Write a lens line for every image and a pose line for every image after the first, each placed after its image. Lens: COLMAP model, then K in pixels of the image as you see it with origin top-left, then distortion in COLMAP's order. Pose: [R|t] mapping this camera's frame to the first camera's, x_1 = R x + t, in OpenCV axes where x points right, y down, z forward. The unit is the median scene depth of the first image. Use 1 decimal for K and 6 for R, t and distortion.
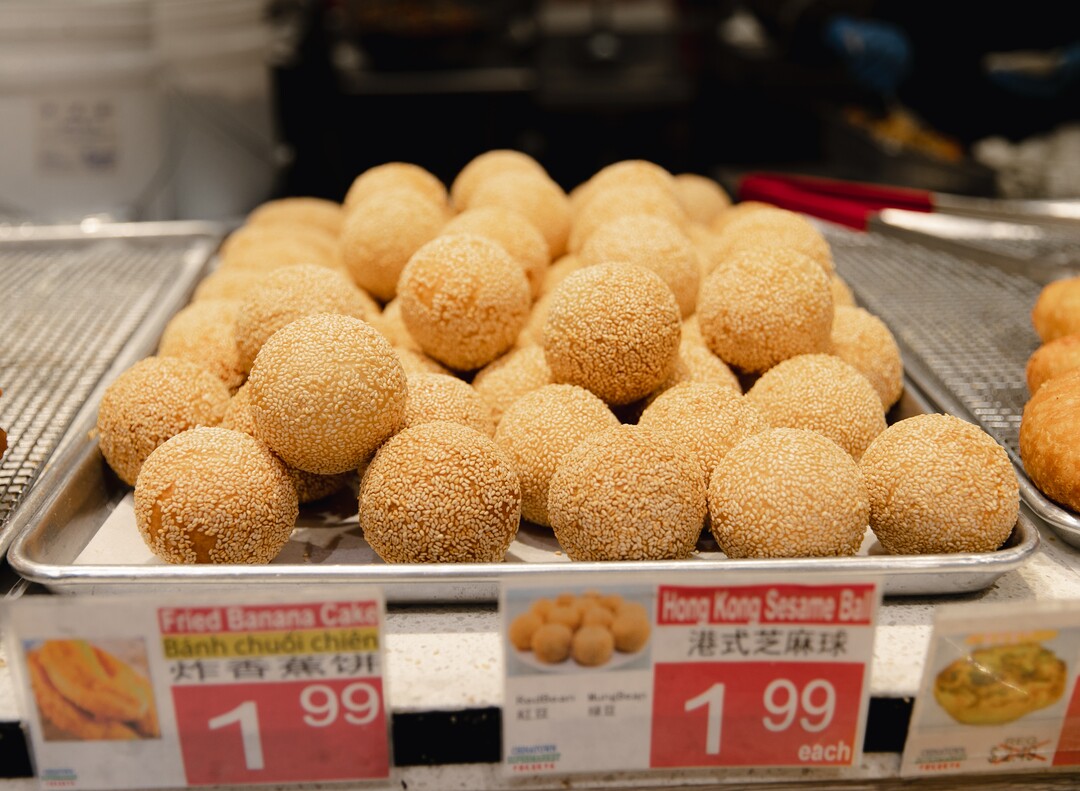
lens RADIAL K [[1397.5, 0, 538.3], [0, 1397.5, 396.7], [0, 0, 1]] dist [0.003942, 0.000000]
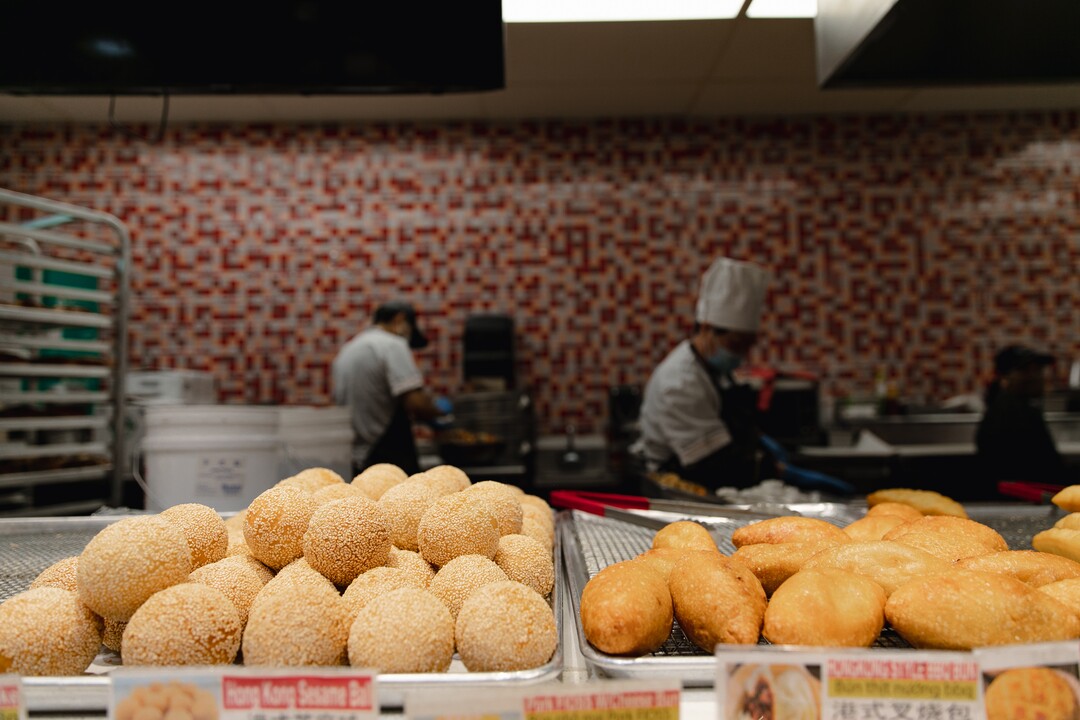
lens RADIAL K [[724.4, 0, 541.3], [0, 724.4, 355.8], [0, 0, 1]] dist [0.009144, 0.002649]
pose [[0.999907, 0.007944, -0.011055, 0.349459], [-0.011548, 0.924983, -0.379833, 0.092448], [0.007209, 0.379926, 0.924989, 0.159799]]
